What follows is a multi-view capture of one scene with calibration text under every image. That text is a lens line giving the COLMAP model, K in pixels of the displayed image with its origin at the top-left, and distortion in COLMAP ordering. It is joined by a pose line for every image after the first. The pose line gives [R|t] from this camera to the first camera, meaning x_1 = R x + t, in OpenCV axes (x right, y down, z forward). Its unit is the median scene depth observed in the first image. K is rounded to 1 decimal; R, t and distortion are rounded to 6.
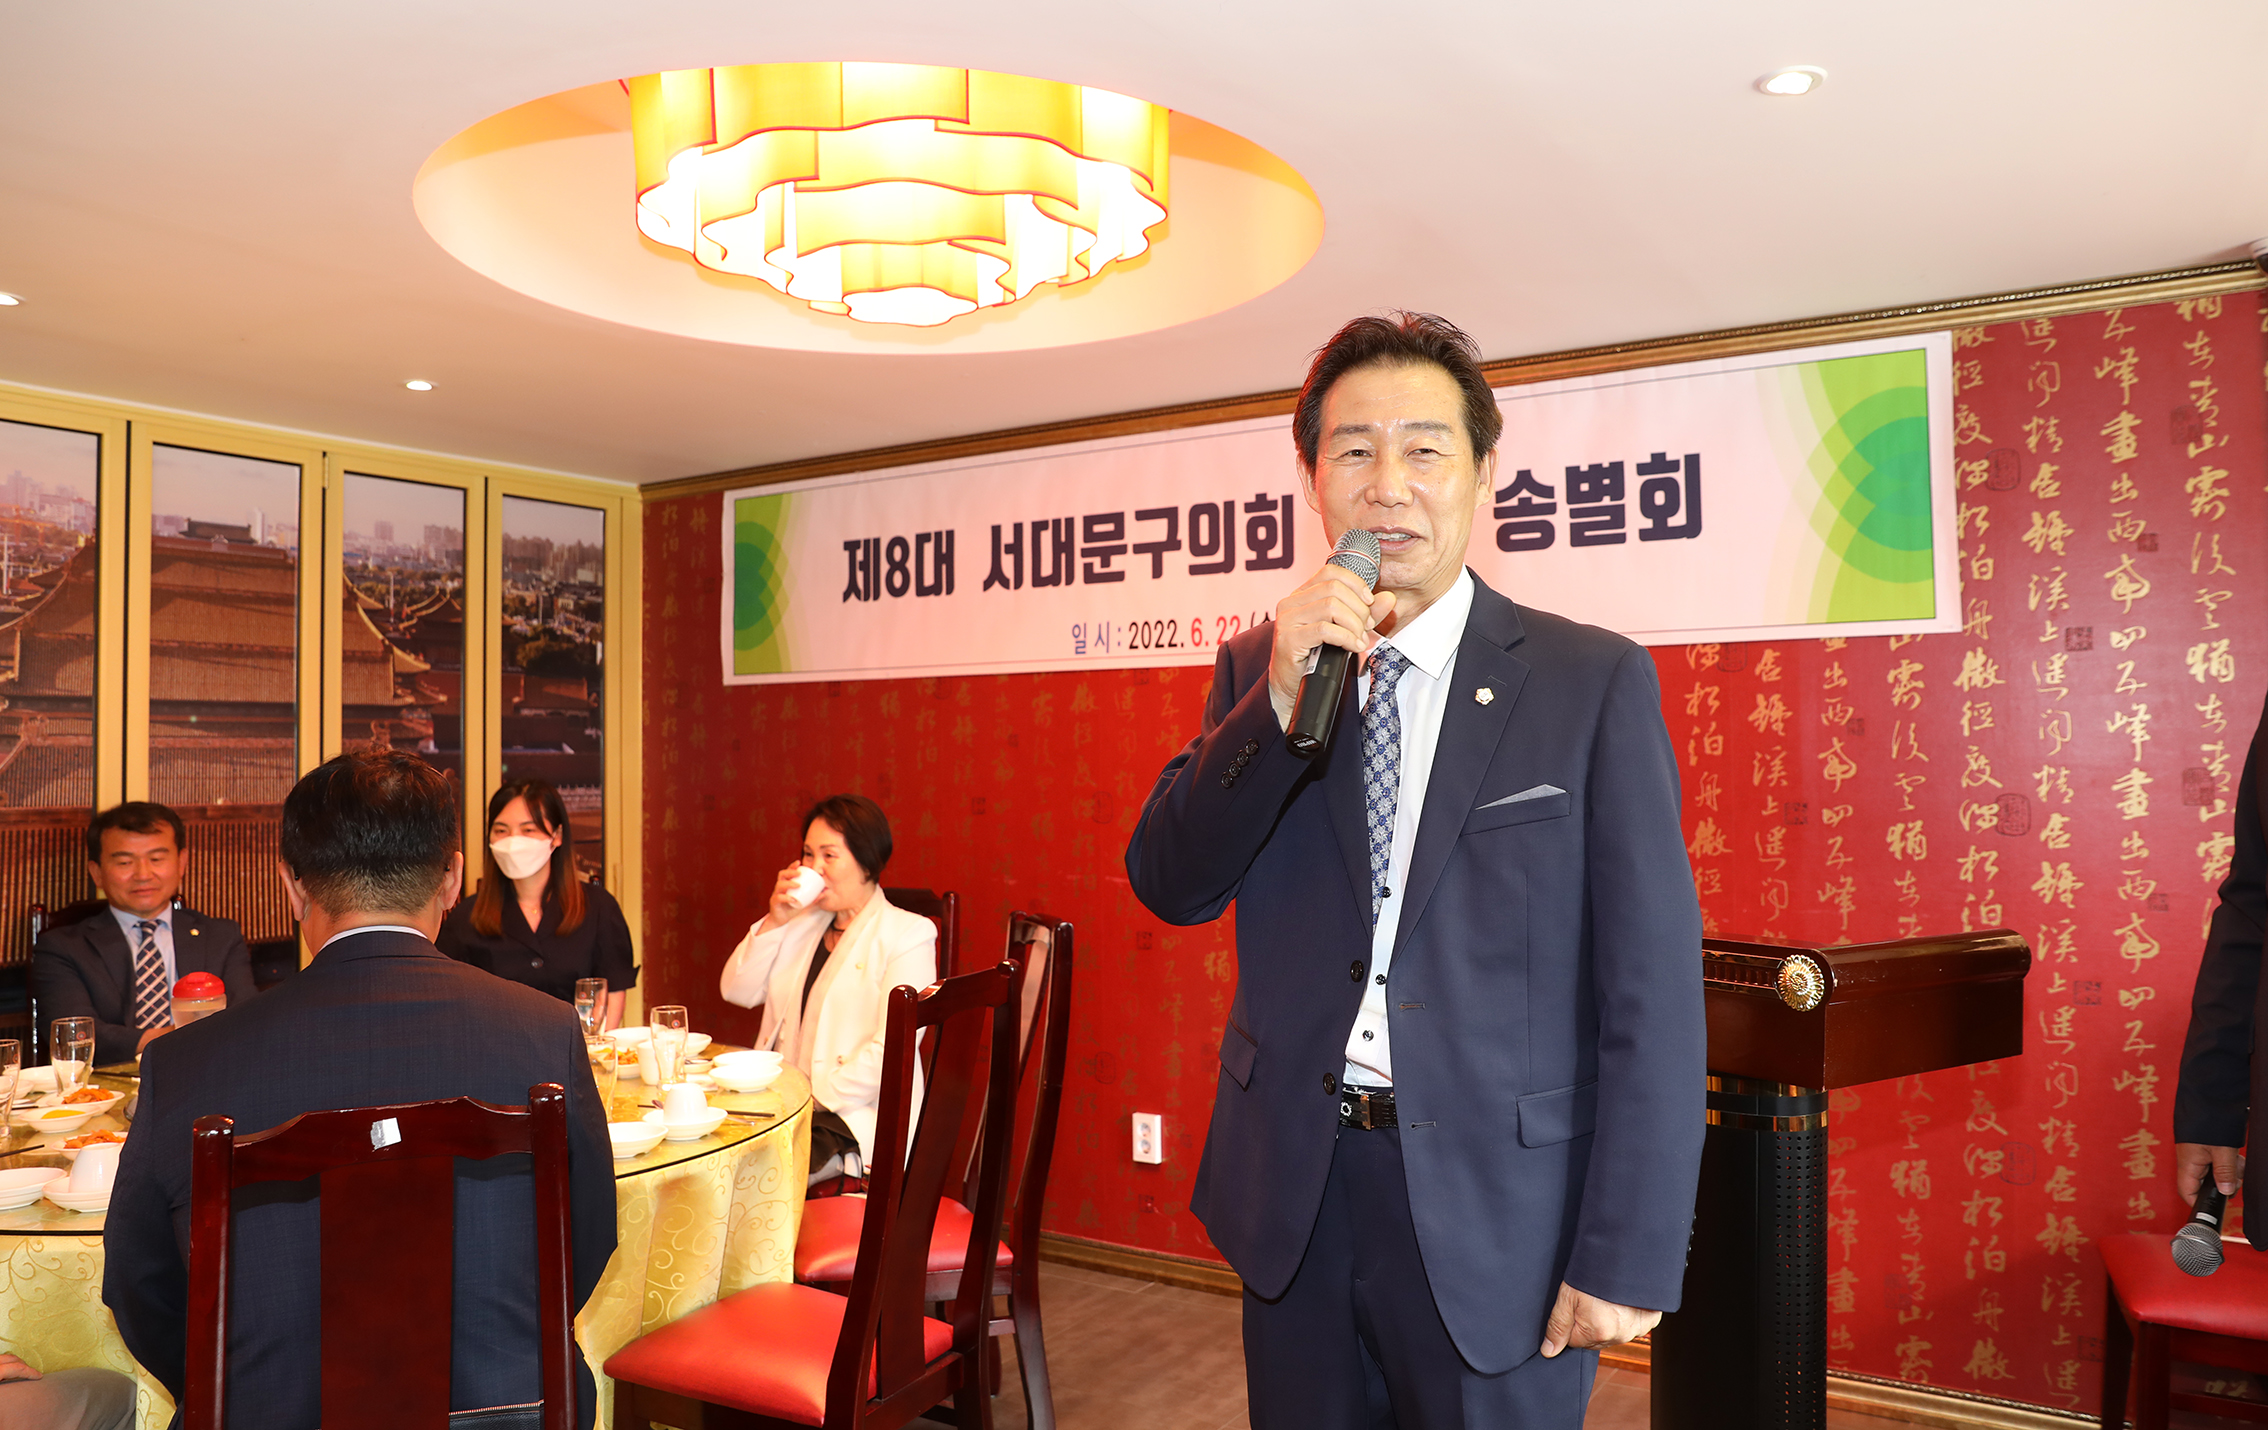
lens RADIAL K [[1652.0, 0, 1128.6], [0, 1652.0, 706.3], [0, 0, 1]] dist [-0.116501, 0.095991]
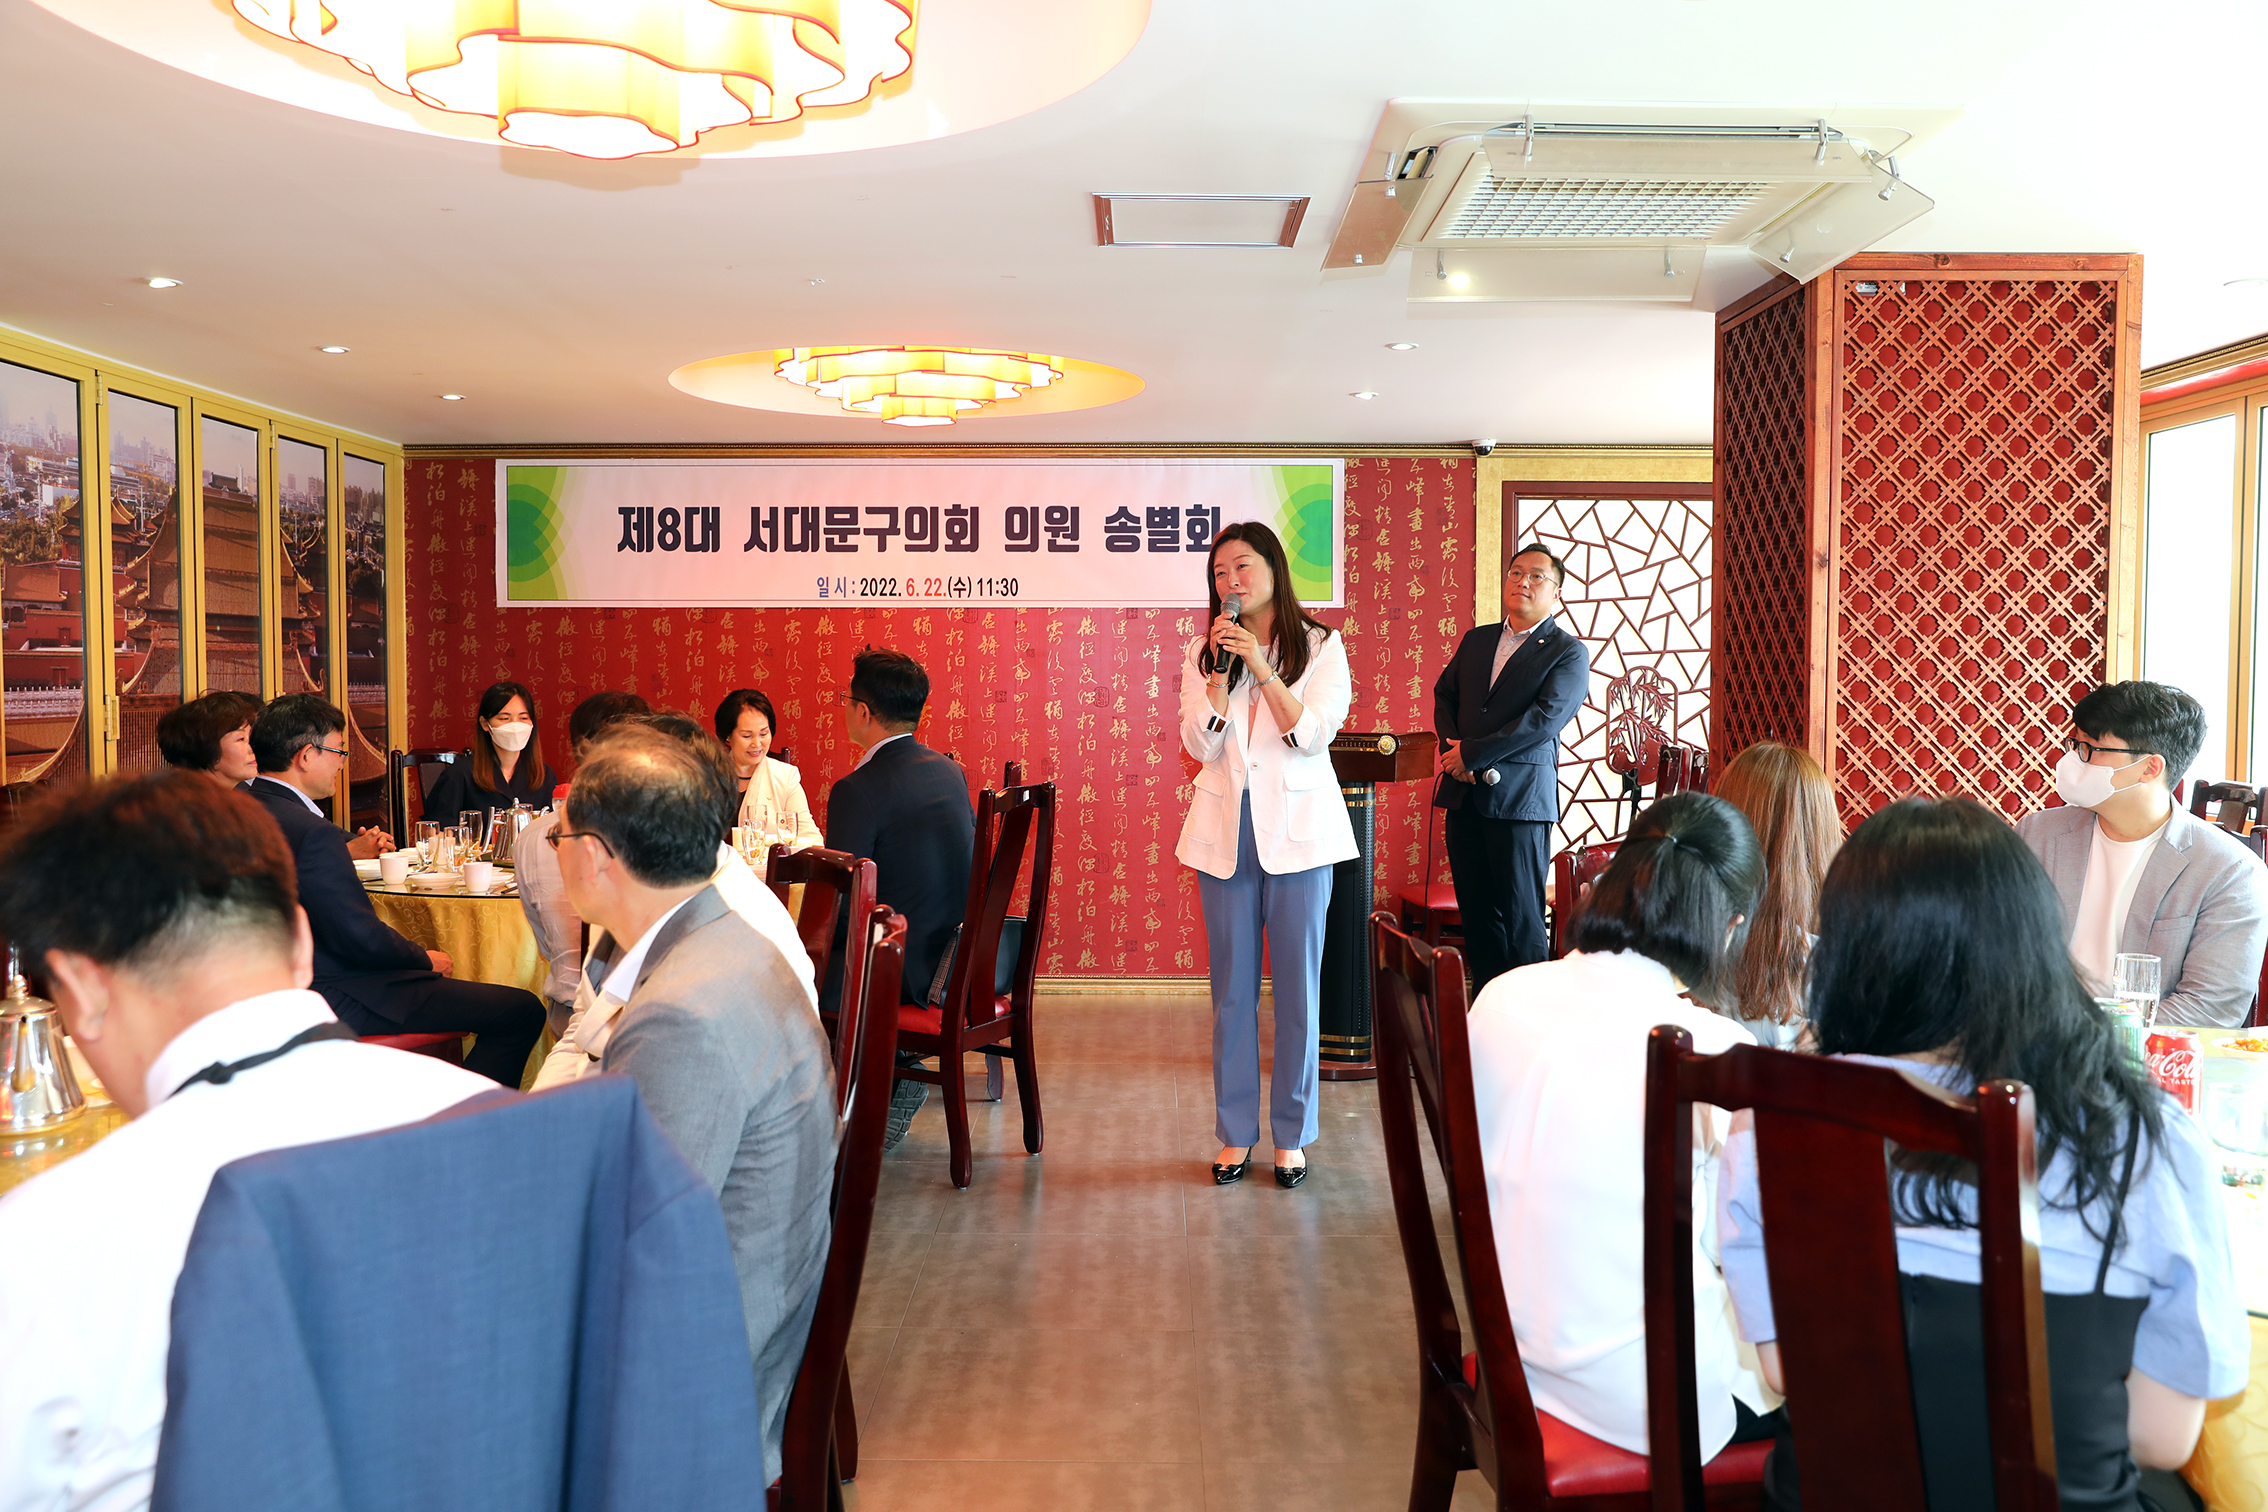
lens RADIAL K [[1773.1, 0, 1174.6], [0, 1773.1, 755.6], [0, 0, 1]] dist [-0.051490, 0.007562]
pose [[0.835113, -0.016091, 0.549843, -0.755314], [-0.026013, 0.997298, 0.068696, -0.006764], [-0.549463, -0.071672, 0.832439, -0.642406]]
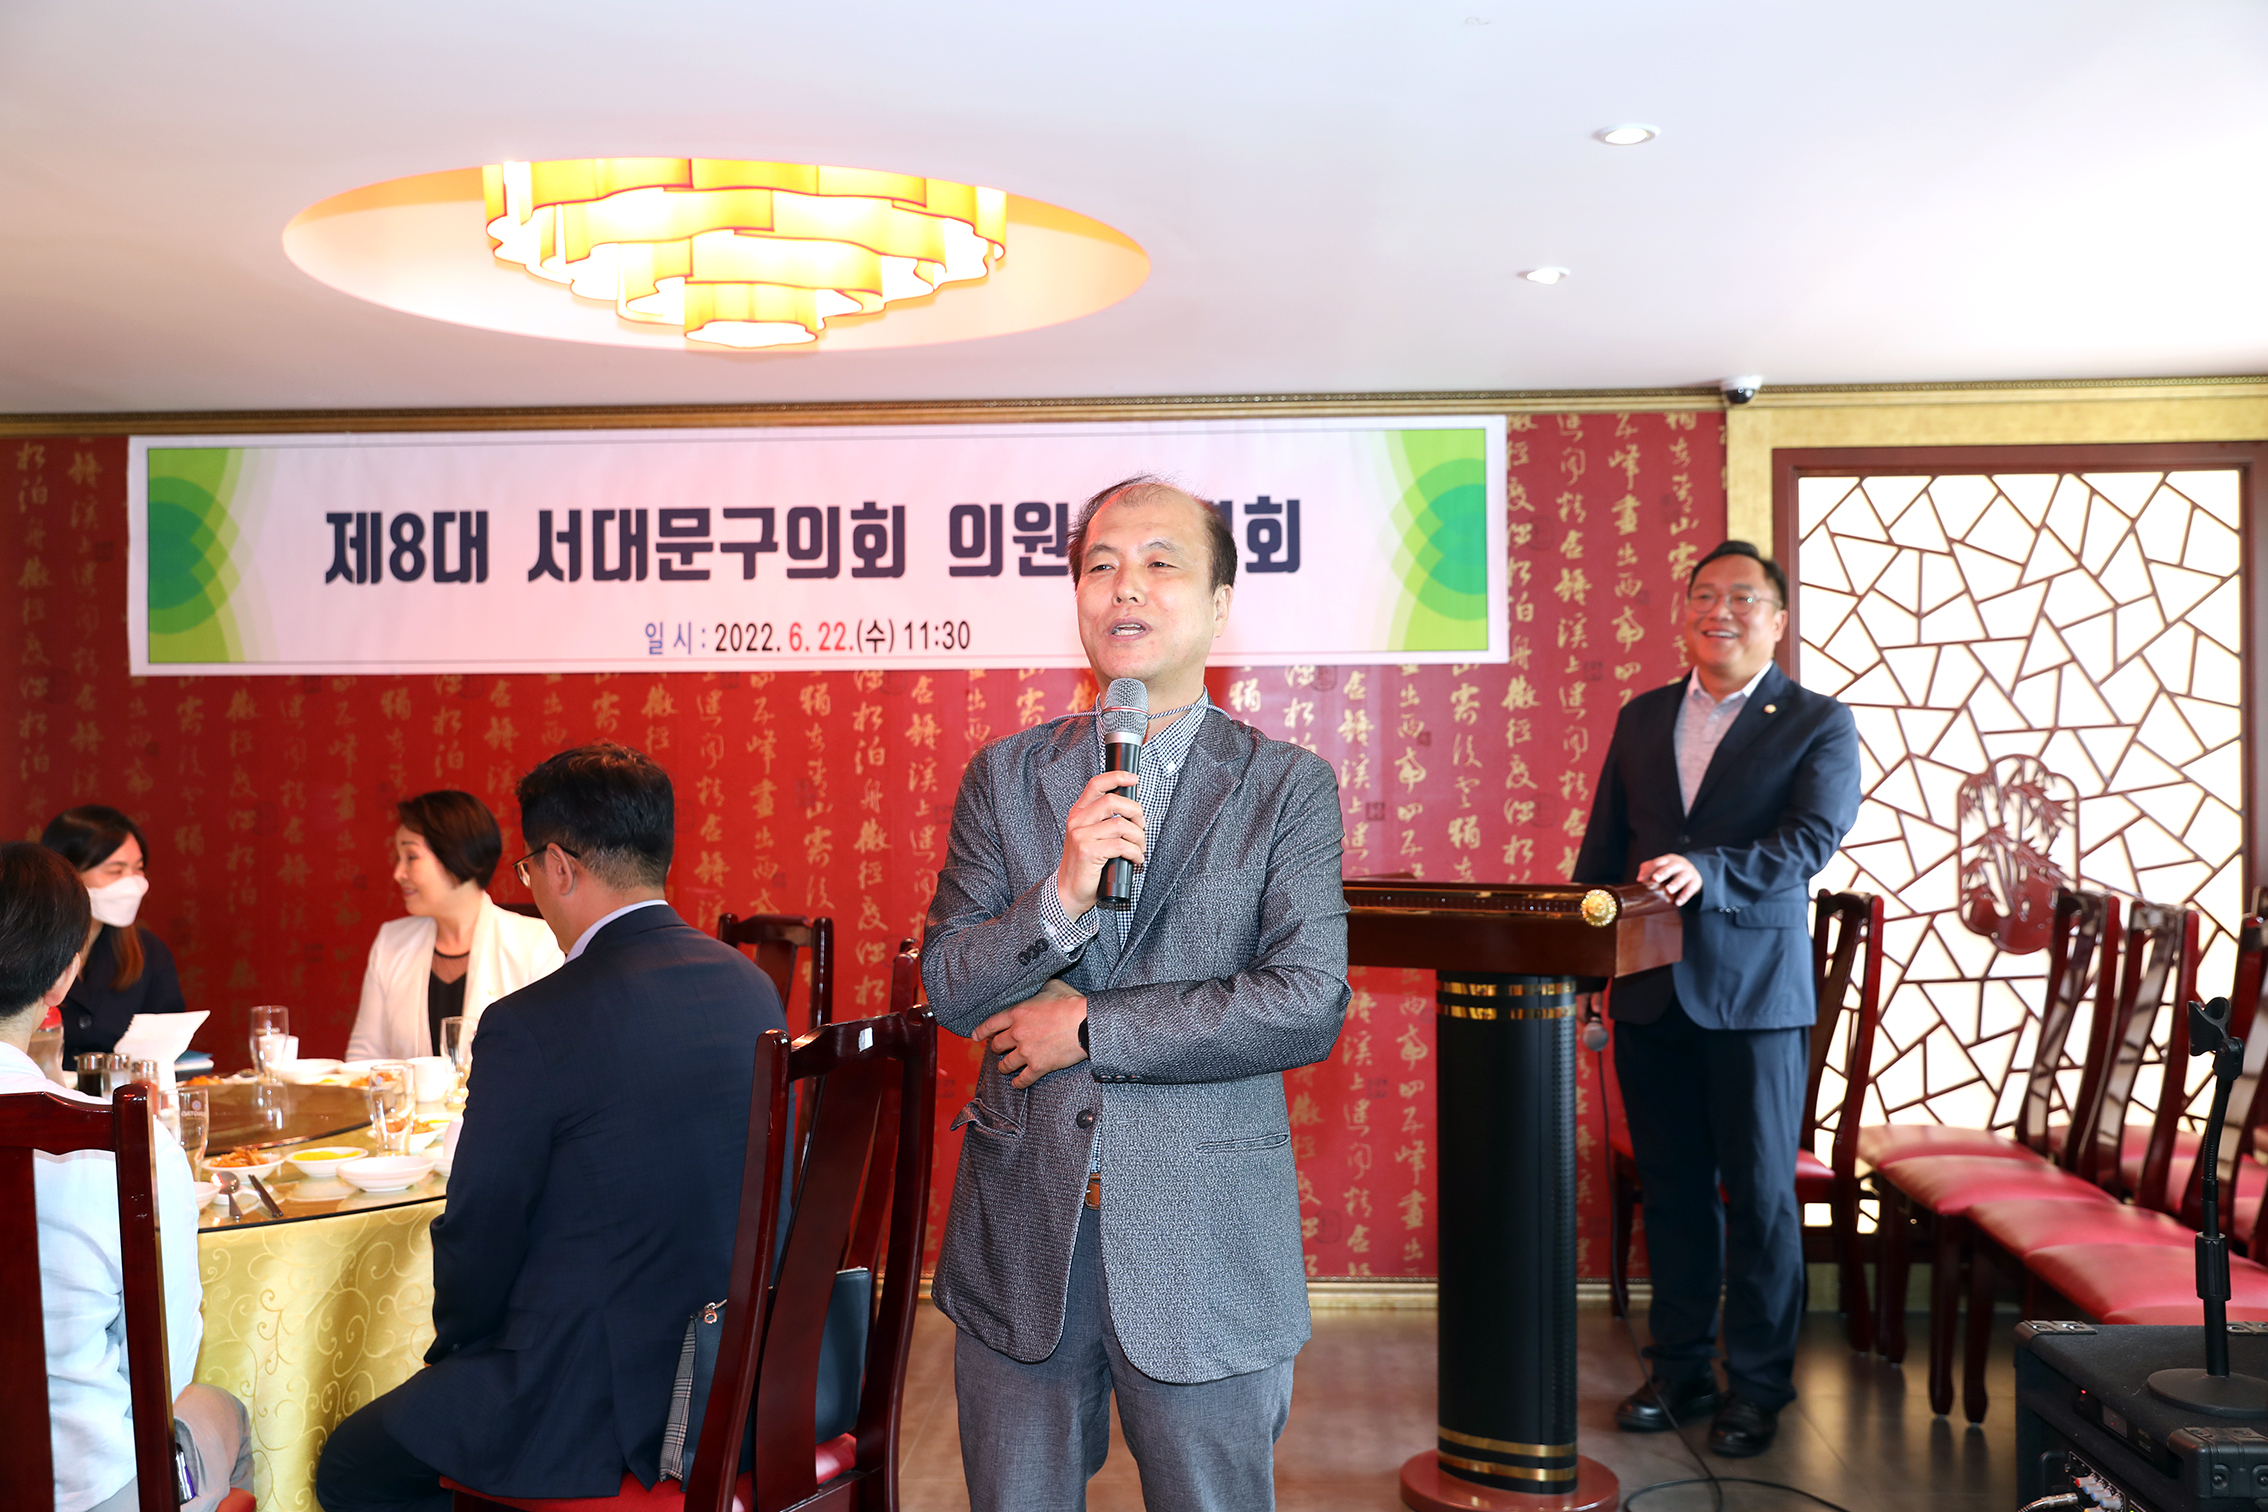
lens RADIAL K [[2236.7, 0, 1154.5], [0, 2236.7, 752.6], [0, 0, 1]] dist [0.006498, 0.000000]
pose [[0.864647, 0.004131, 0.502363, -0.483482], [-0.015302, 0.999719, 0.018116, -0.003377], [-0.502147, -0.023351, 0.864467, -0.290338]]
